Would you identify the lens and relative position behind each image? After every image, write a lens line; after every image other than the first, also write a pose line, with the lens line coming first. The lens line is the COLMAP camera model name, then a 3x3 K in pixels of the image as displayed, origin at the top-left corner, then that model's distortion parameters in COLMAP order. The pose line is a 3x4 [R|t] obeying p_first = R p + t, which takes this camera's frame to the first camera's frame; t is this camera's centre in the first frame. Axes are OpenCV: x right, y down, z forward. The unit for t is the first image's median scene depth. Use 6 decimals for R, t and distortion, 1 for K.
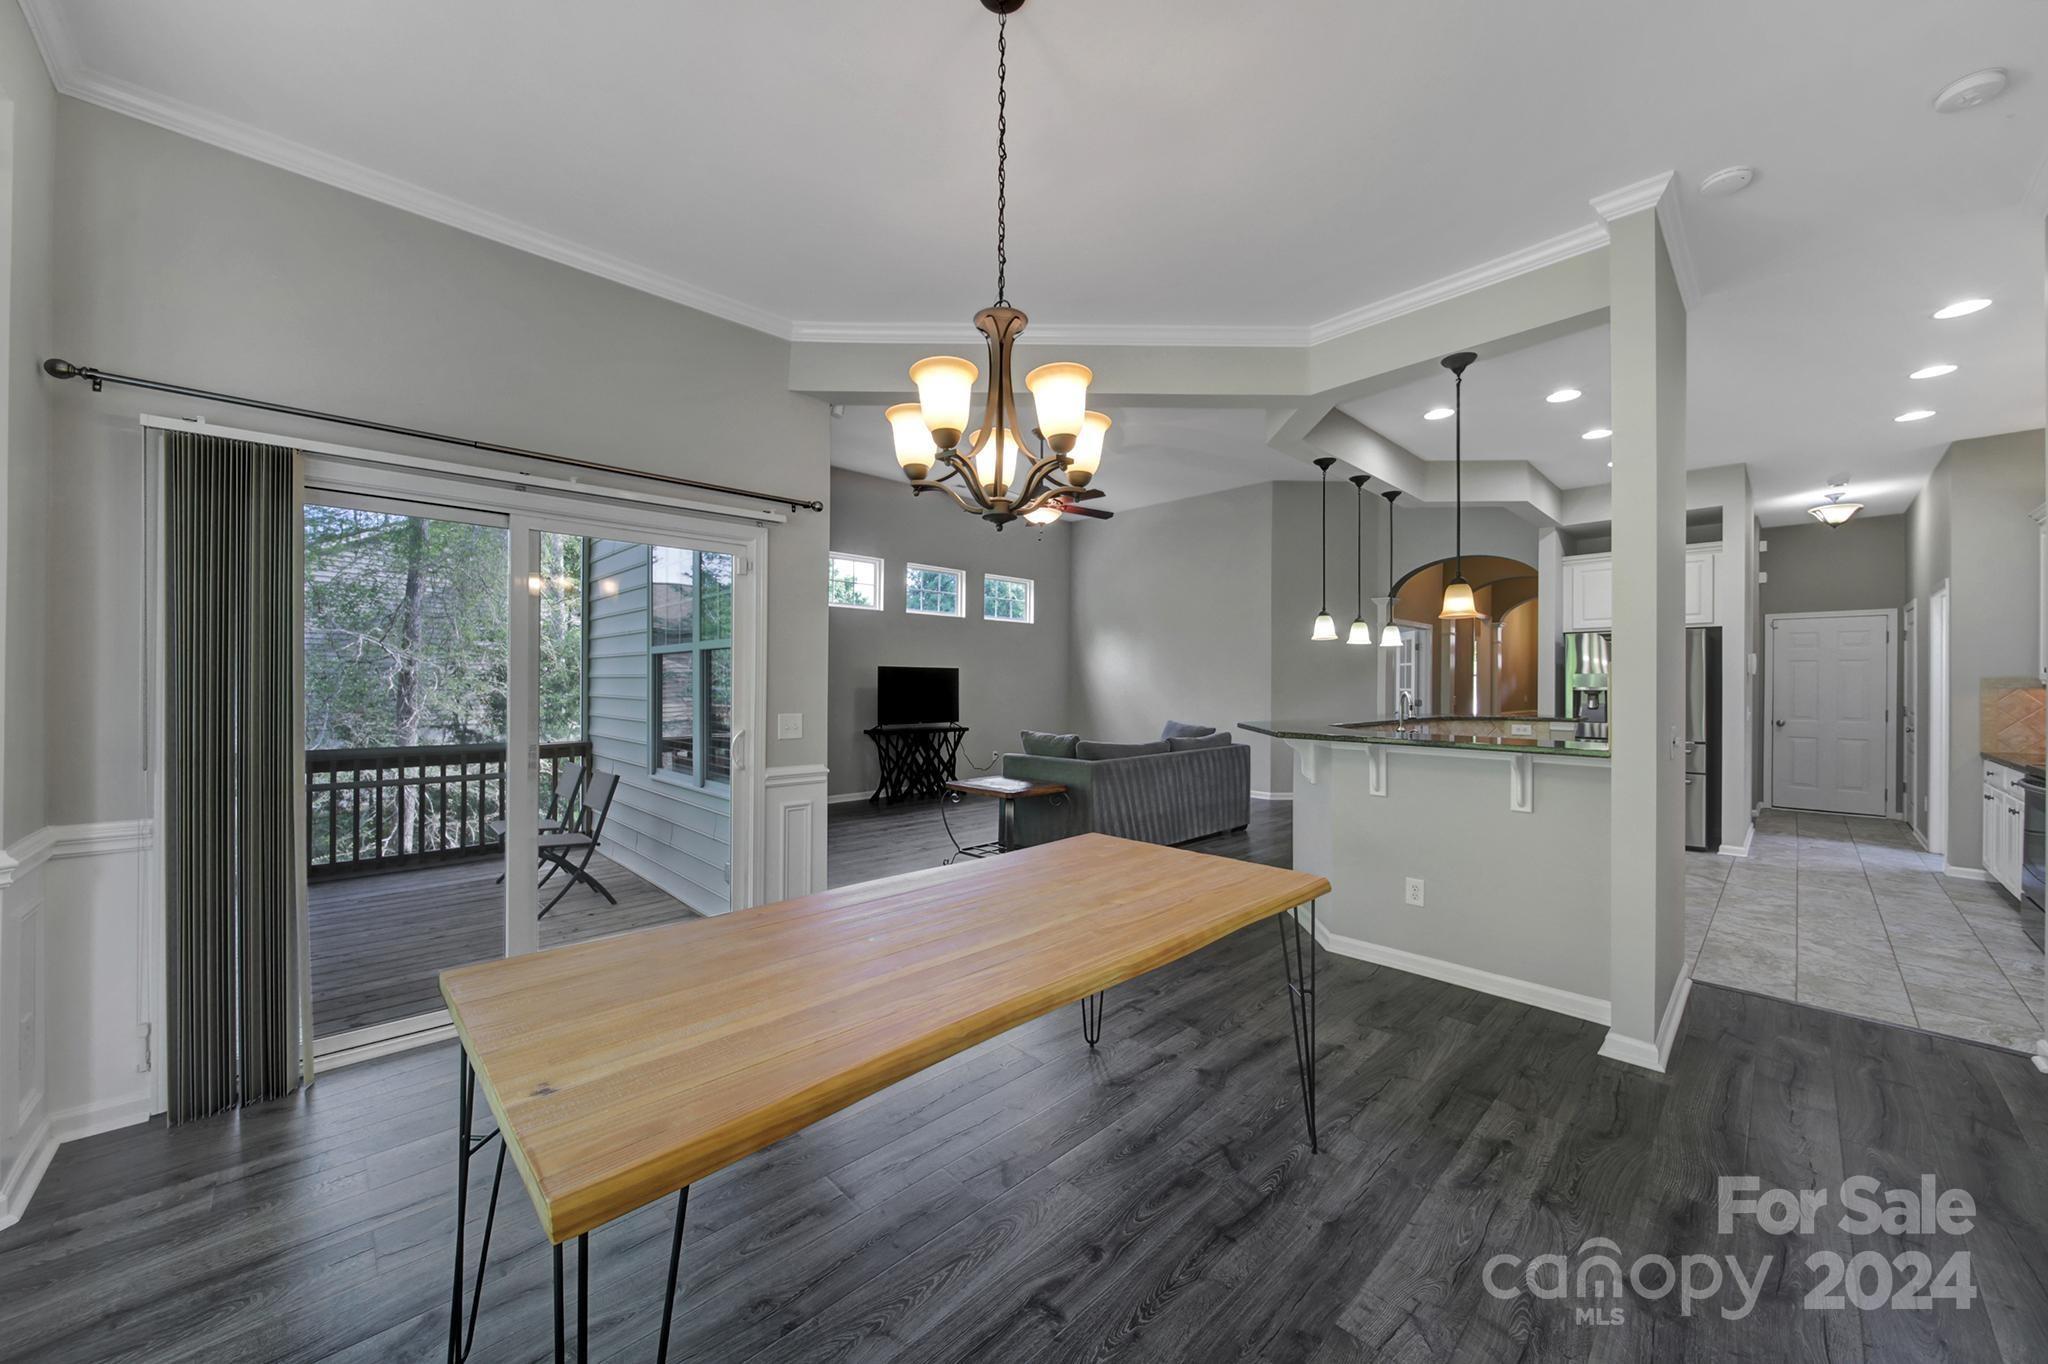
lens RADIAL K [[726.8, 0, 1018.0], [0, 726.8, 683.3], [0, 0, 1]] dist [-0.001038, 0.000126]
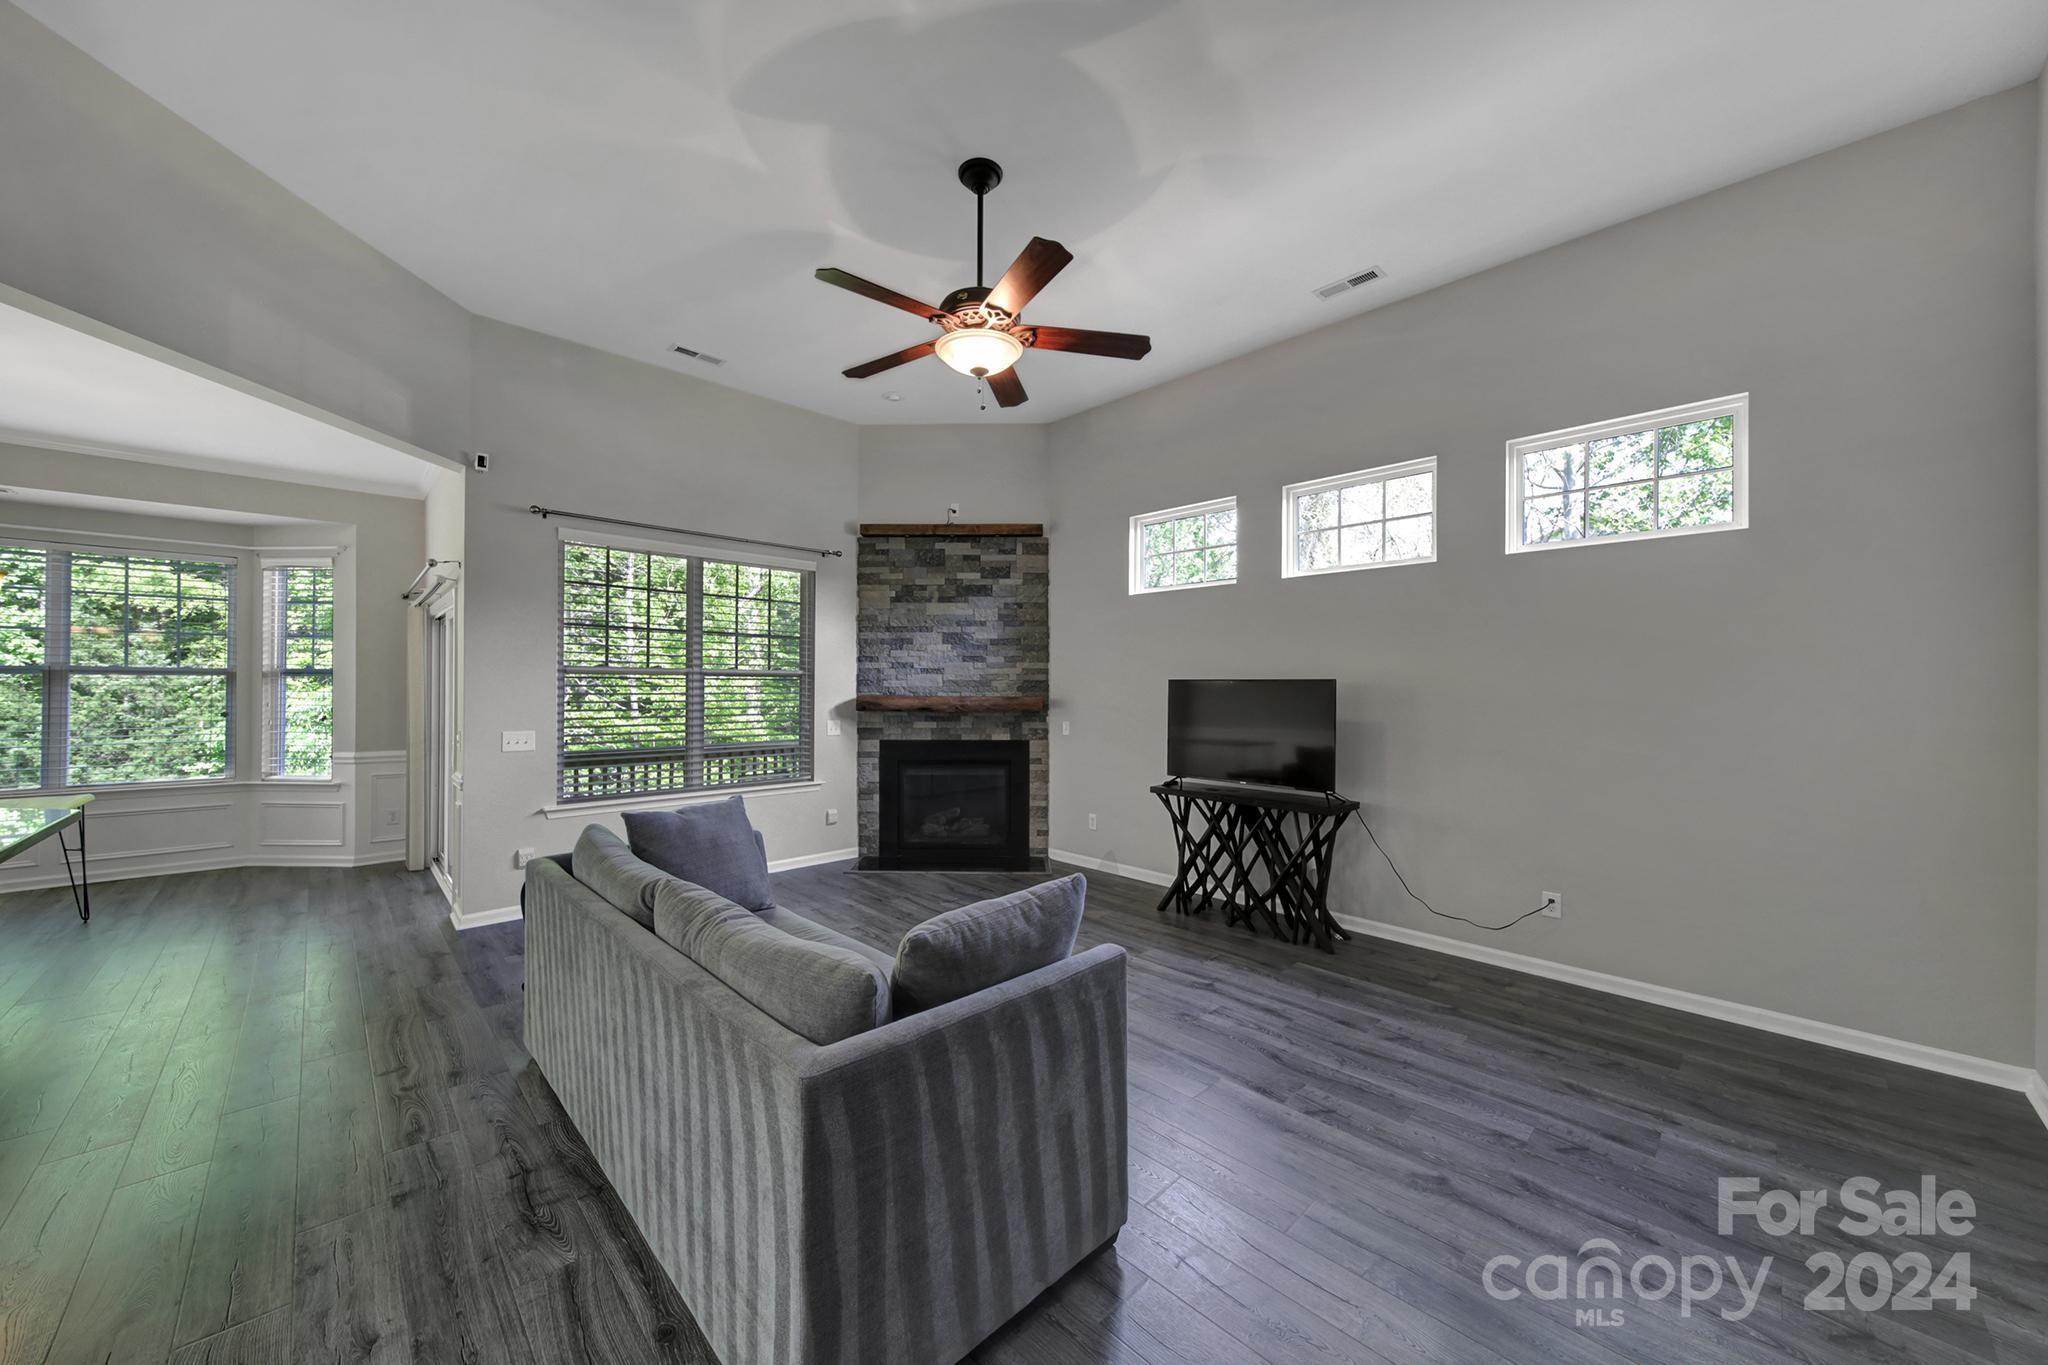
lens RADIAL K [[726.8, 0, 1011.0], [0, 726.8, 690.3], [0, 0, 1]] dist [-0.001038, 0.000126]
pose [[0.002627, -0.002835, -0.999993, 0.392306], [-0.005759, 0.999979, -0.002850, -0.011629], [0.999980, 0.005767, 0.002611, 0.803874]]
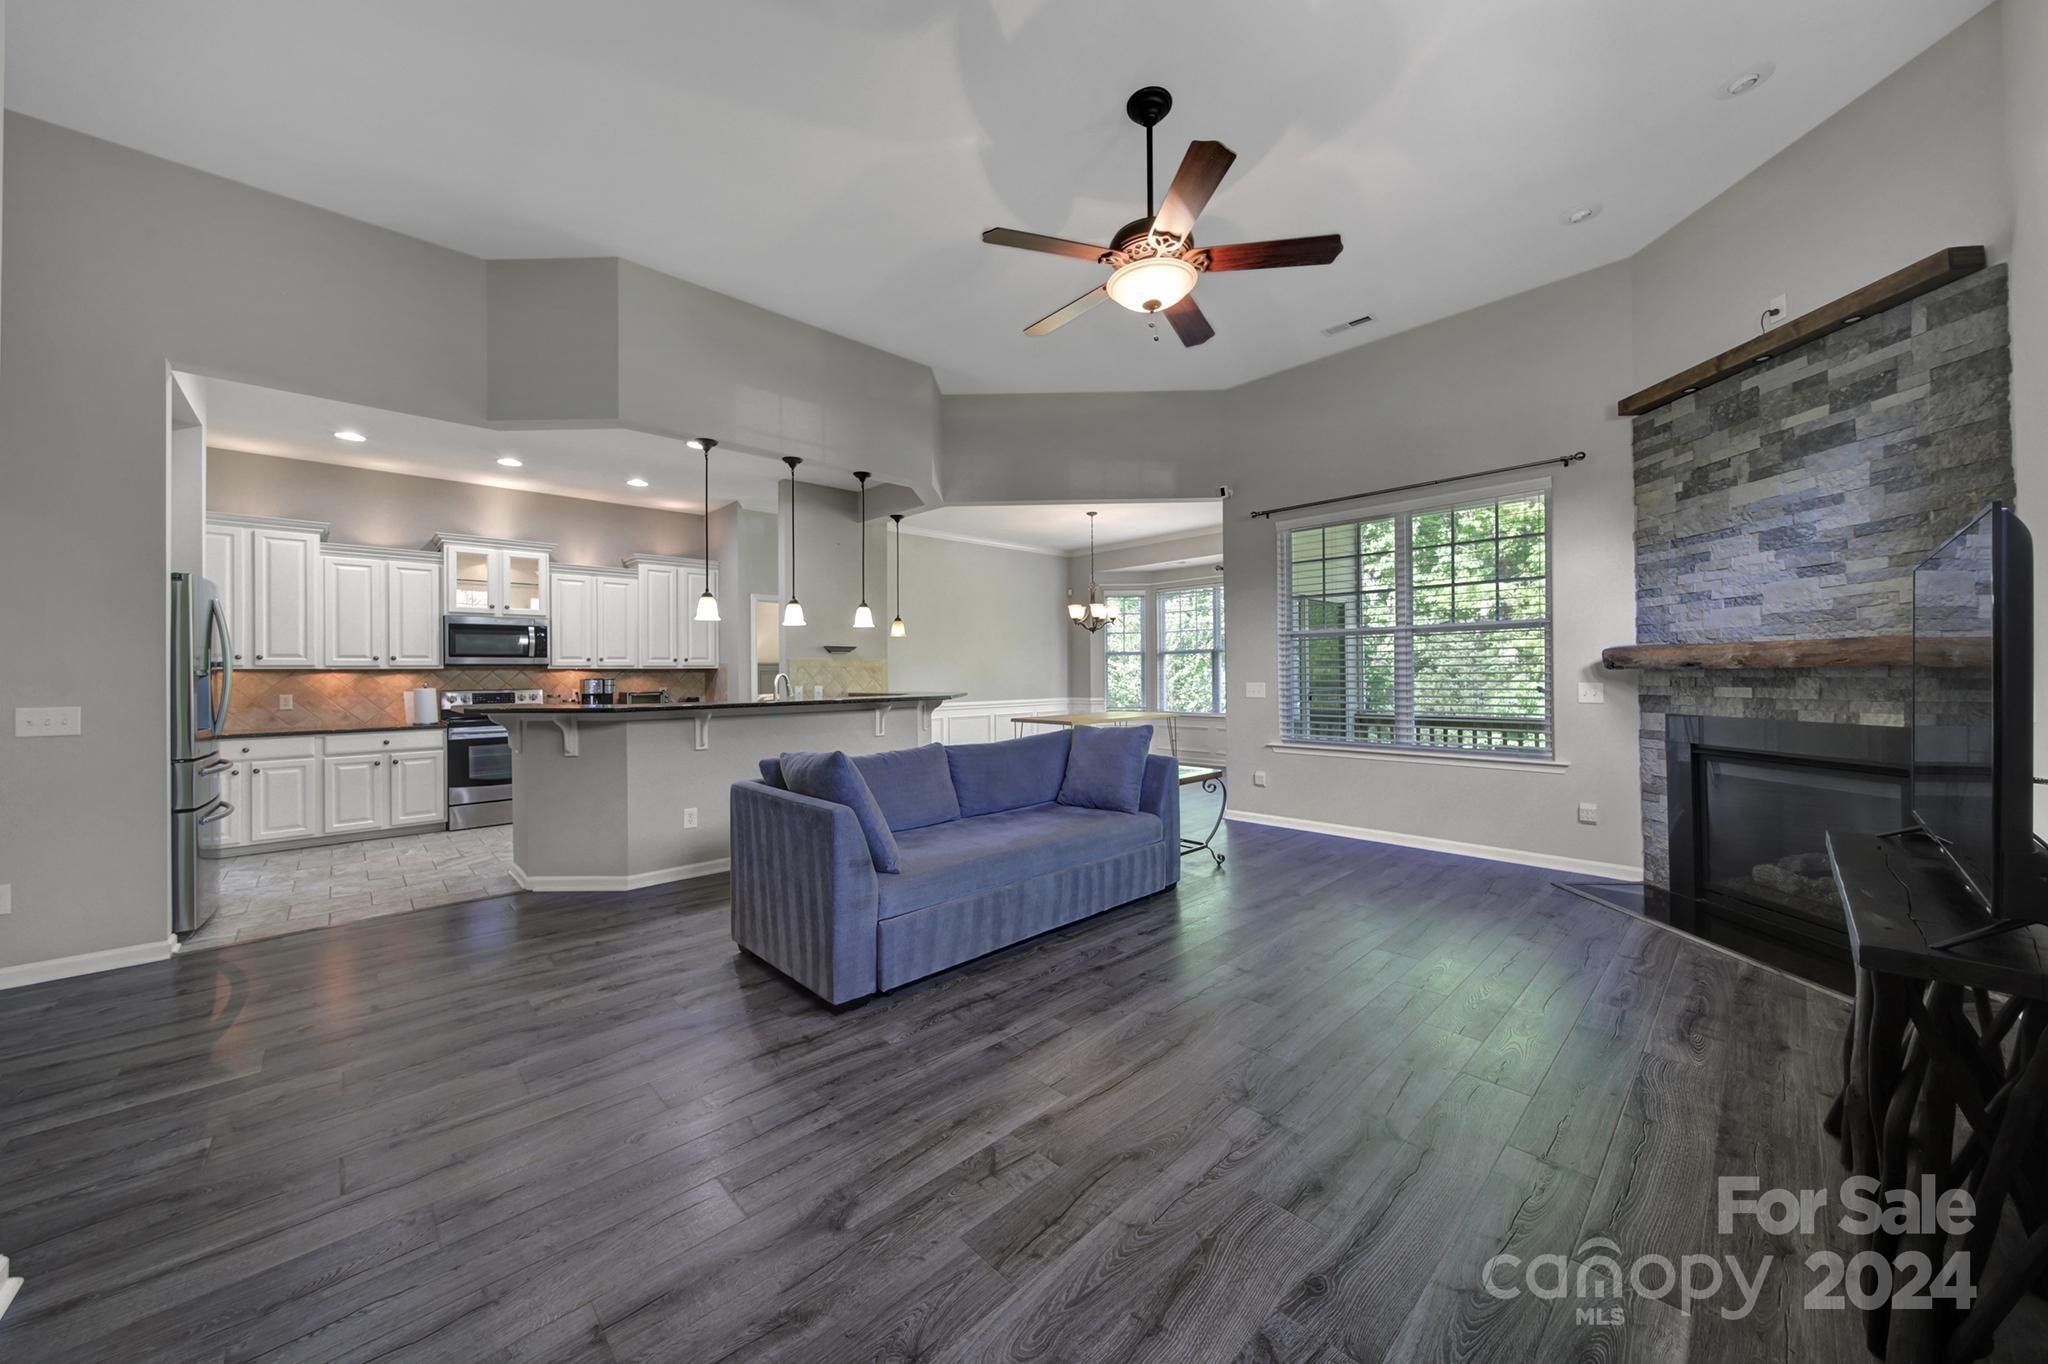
lens RADIAL K [[726.8, 0, 1025.5], [0, 726.8, 672.4], [0, 0, 1]] dist [-0.001038, 0.000126]
pose [[-0.999989, 0.000612, -0.004719, 0.092137], [0.000618, 0.999999, -0.001291, 0.009578], [0.004718, -0.001294, -0.999988, 1.147496]]
